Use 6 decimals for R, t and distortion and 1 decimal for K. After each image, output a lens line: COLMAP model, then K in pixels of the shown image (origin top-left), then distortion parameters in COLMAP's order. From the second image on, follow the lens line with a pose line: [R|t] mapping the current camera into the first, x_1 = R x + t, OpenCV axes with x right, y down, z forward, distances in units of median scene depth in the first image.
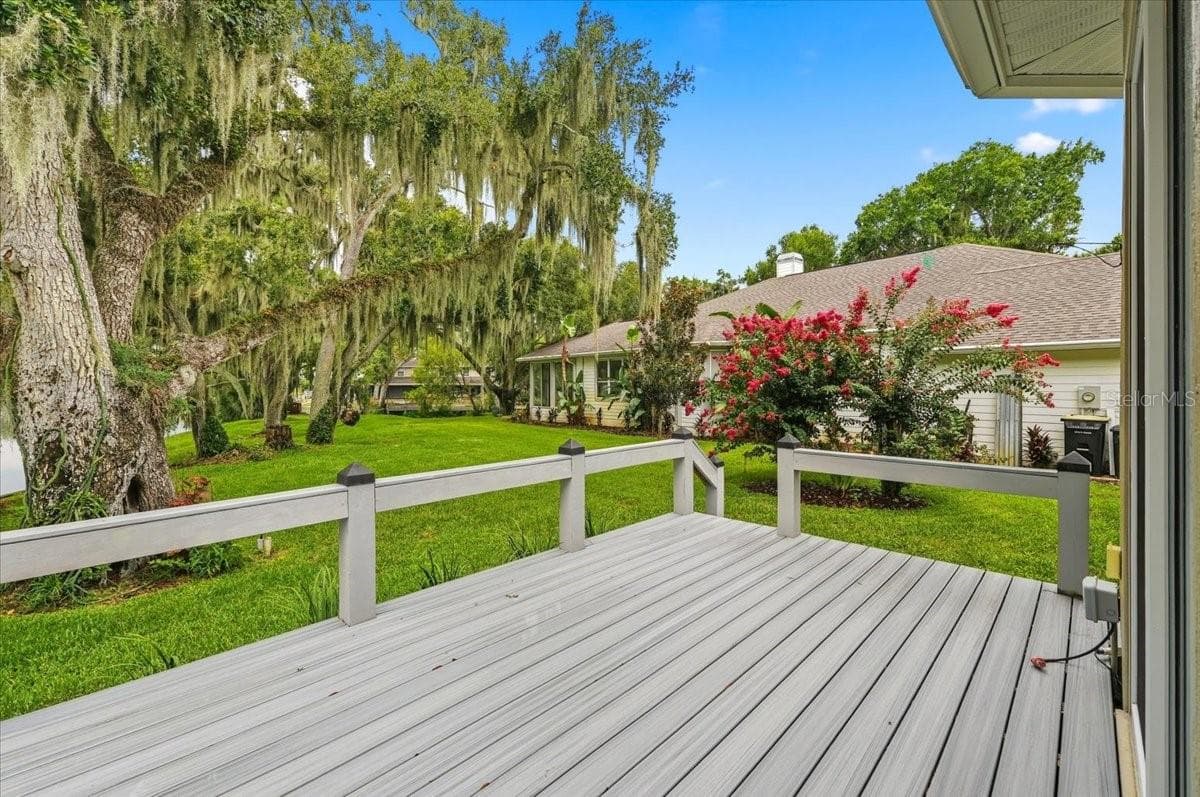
lens RADIAL K [[509.0, 0, 596.1], [0, 509.0, 392.9], [0, 0, 1]] dist [-0.001577, -0.000078]
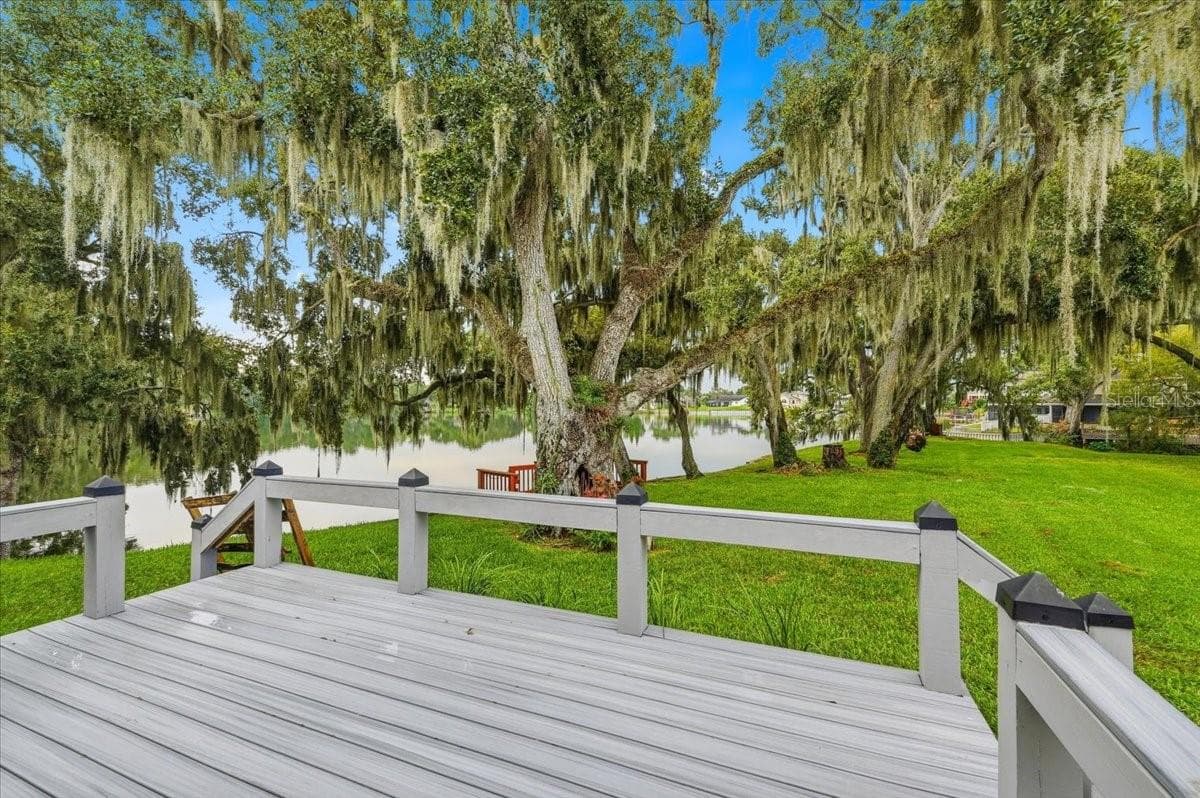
lens RADIAL K [[506.6, 0, 598.7], [0, 506.6, 395.0], [0, 0, 1]] dist [-0.001303, 0.000049]
pose [[0.360524, -0.016363, -0.932606, 0.482267], [-0.016082, 0.999588, -0.023755, -0.015249], [0.932611, 0.023563, 0.360112, 0.515745]]
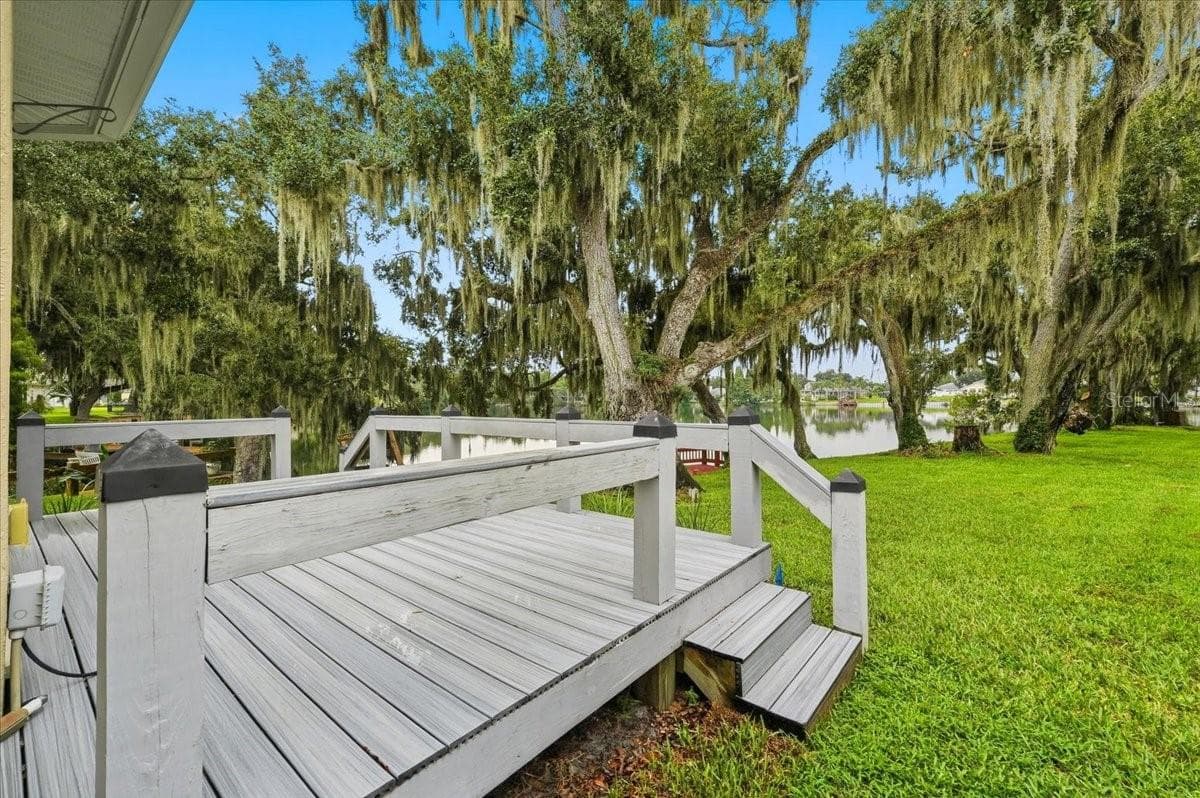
lens RADIAL K [[509.0, 0, 596.1], [0, 509.0, 393.4], [0, 0, 1]] dist [-0.001577, -0.000078]
pose [[0.063612, -0.010484, -0.997920, 0.759637], [-0.007216, 0.999914, -0.010965, 0.057948], [0.997949, 0.007899, 0.063531, 0.750409]]
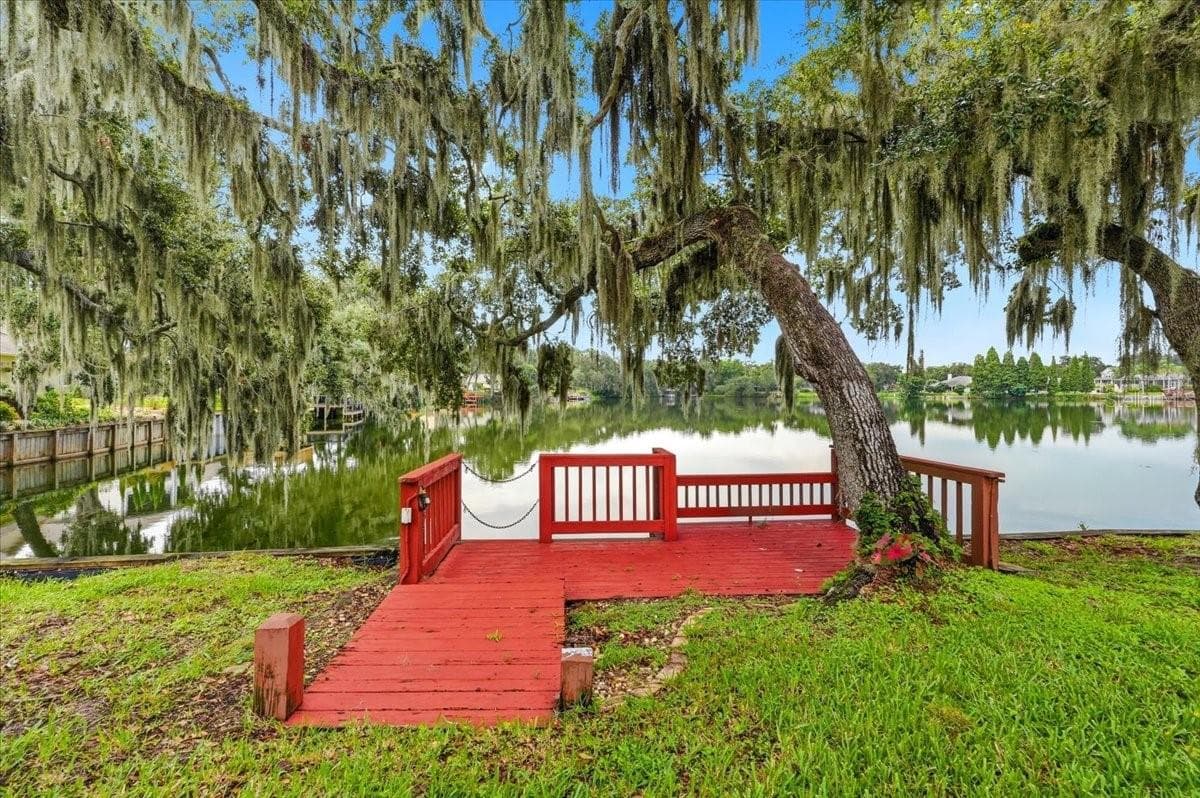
lens RADIAL K [[516.4, 0, 593.2], [0, 516.4, 389.7], [0, 0, 1]] dist [-0.001843, -0.000475]
pose [[-0.317342, -0.001612, -0.948310, -1.296818], [-0.010624, 0.999942, 0.001856, 0.179855], [0.948252, 0.010664, -0.317340, 1.553788]]
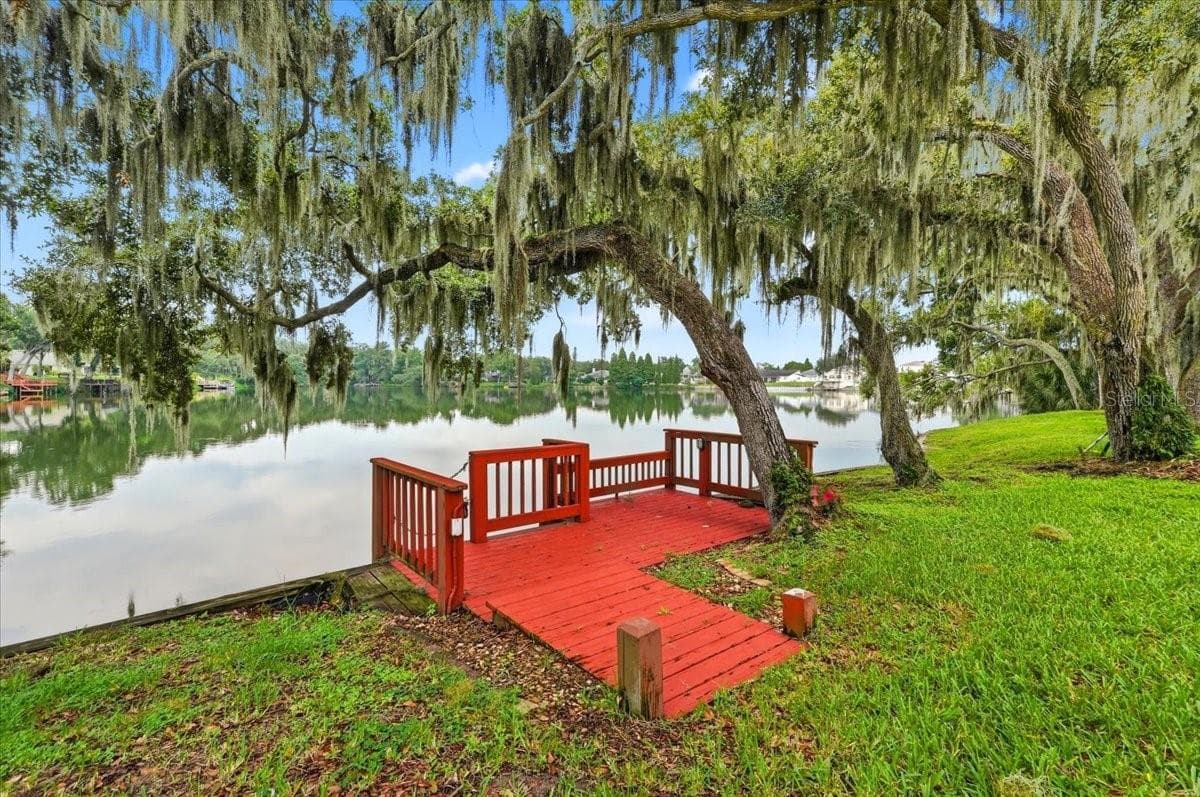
lens RADIAL K [[516.4, 0, 593.2], [0, 516.4, 389.2], [0, 0, 1]] dist [-0.001843, -0.000475]
pose [[0.286825, 0.017247, -0.957828, -1.226341], [-0.021524, 0.999702, 0.011556, 0.175461], [0.957741, 0.017302, 0.287111, 1.014450]]
